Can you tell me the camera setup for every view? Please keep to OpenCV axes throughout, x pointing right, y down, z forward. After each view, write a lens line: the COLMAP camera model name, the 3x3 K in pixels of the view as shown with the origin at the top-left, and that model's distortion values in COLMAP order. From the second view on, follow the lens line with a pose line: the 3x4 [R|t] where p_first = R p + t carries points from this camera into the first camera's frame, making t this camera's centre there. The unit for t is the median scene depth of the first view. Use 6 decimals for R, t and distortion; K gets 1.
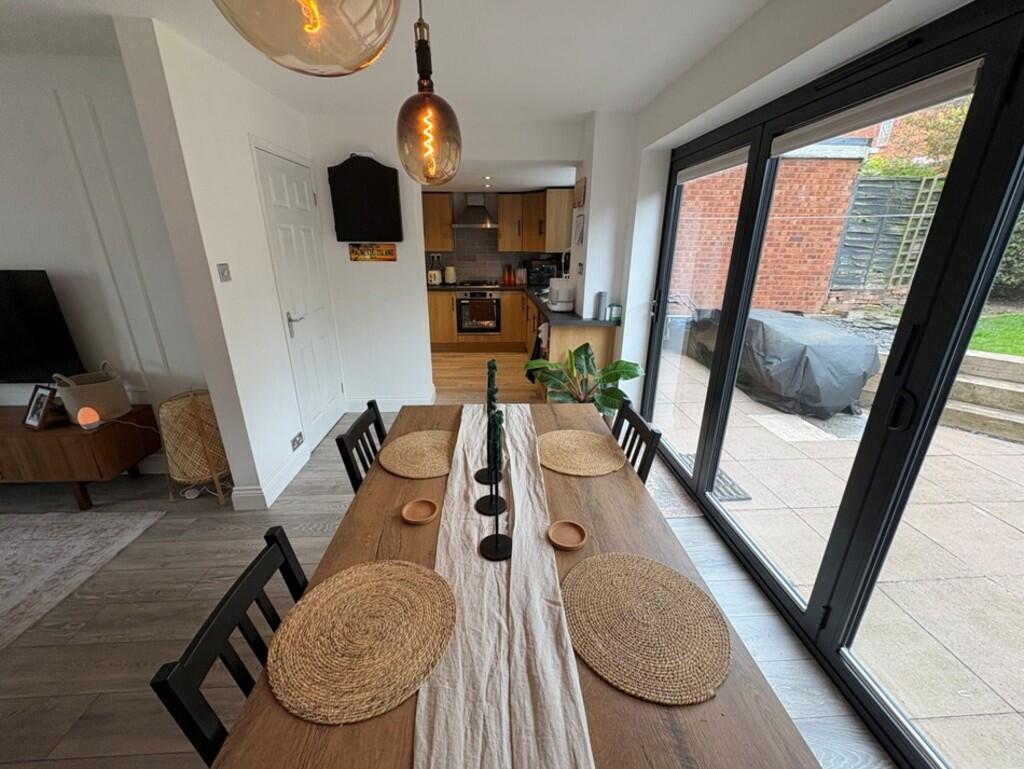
lens RADIAL K [[405.8, 0, 515.9], [0, 405.8, 379.3], [0, 0, 1]] dist [-0.003124, 0.000364]
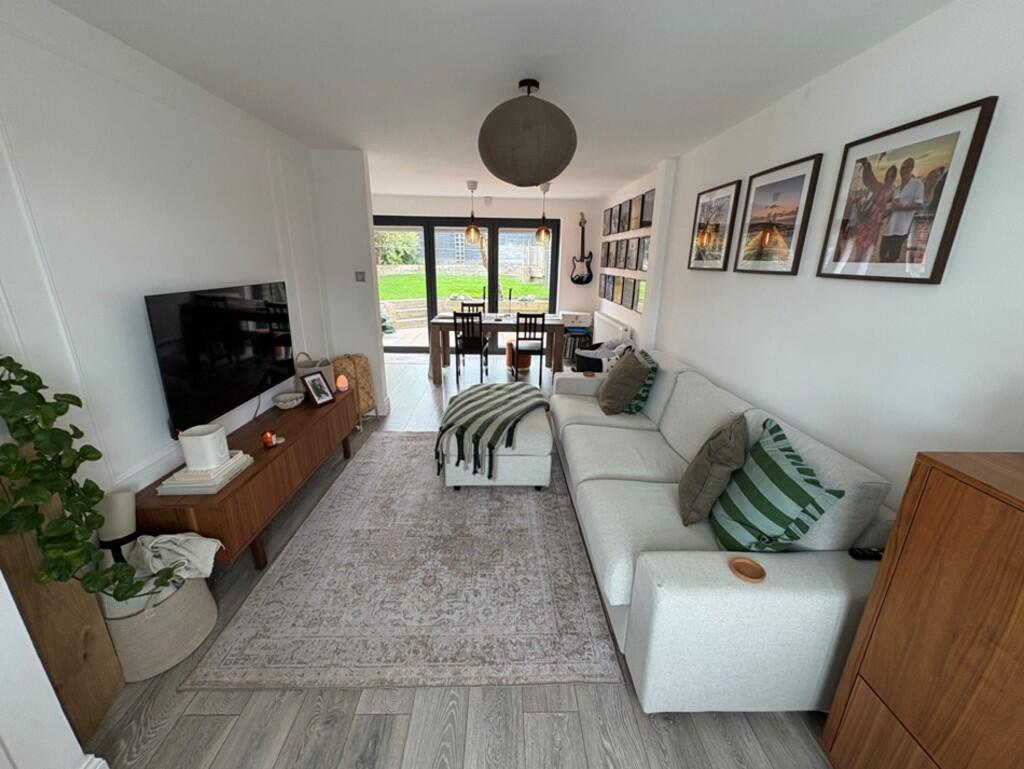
lens RADIAL K [[405.8, 0, 515.7], [0, 405.8, 384.5], [0, 0, 1]] dist [-0.003124, 0.000364]
pose [[0.023654, -0.300918, 0.953357, -2.811585], [0.307676, 0.909529, 0.279450, -0.127342], [-0.951197, 0.286715, 0.114099, 0.319095]]
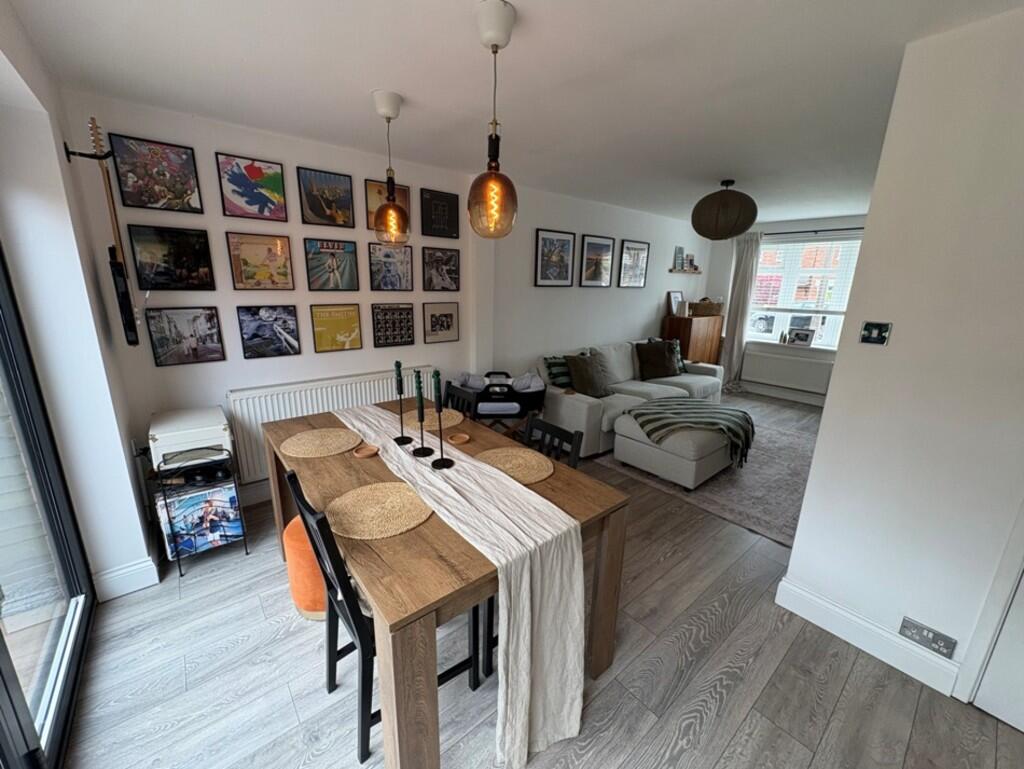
lens RADIAL K [[405.8, 0, 511.3], [0, 405.8, 385.4], [0, 0, 1]] dist [-0.003124, 0.000364]
pose [[-0.807160, 0.125665, -0.576802, 0.321516], [-0.216744, 0.845755, 0.487566, -0.441396], [0.549103, 0.518562, -0.655423, 1.280085]]
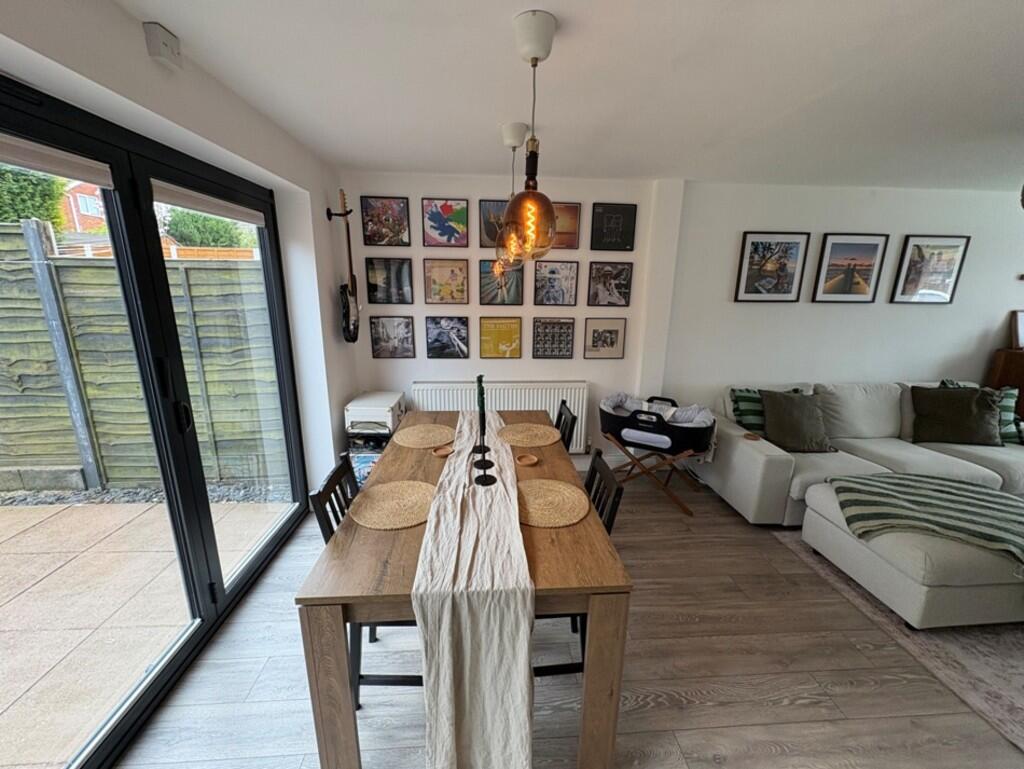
lens RADIAL K [[405.8, 0, 511.1], [0, 405.8, 384.4], [0, 0, 1]] dist [-0.003124, 0.000364]
pose [[-0.999840, -0.015456, -0.008990, -0.092540], [-0.017860, 0.839508, 0.543054, -0.502792], [-0.000846, 0.543128, -0.839650, 1.348025]]
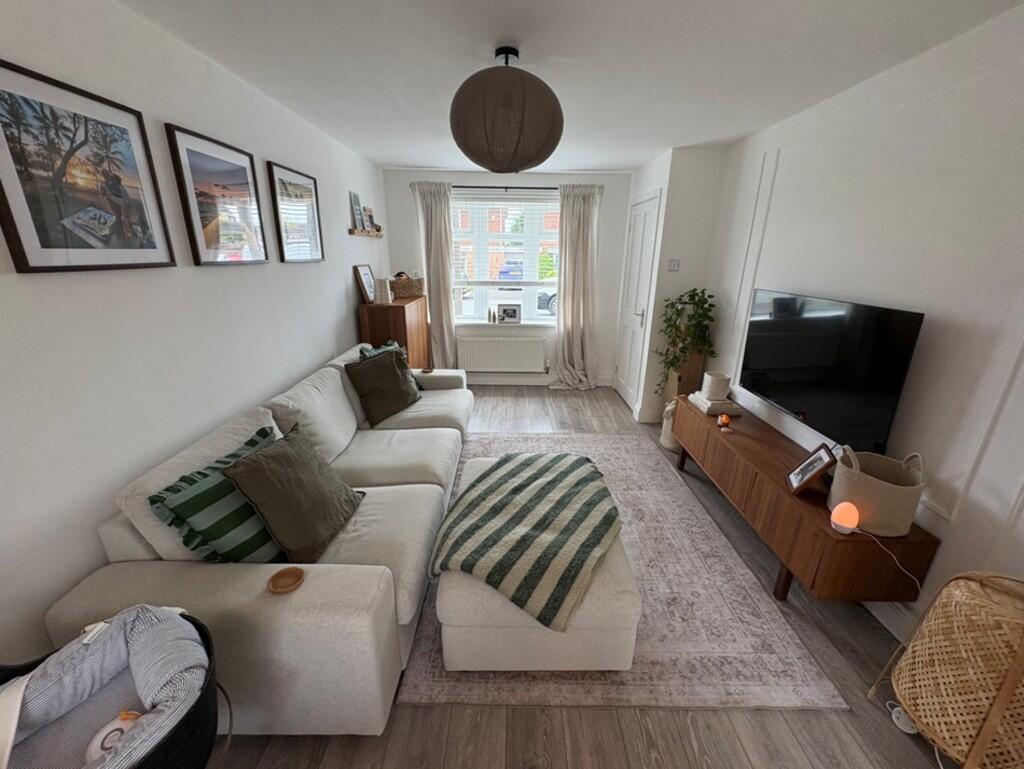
lens RADIAL K [[405.8, 0, 509.5], [0, 405.8, 386.5], [0, 0, 1]] dist [-0.003124, 0.000364]
pose [[-0.064202, 0.303895, -0.950540, -0.491262], [-0.337769, 0.889669, 0.307248, -0.149987], [0.939037, 0.340788, 0.045528, 0.400139]]
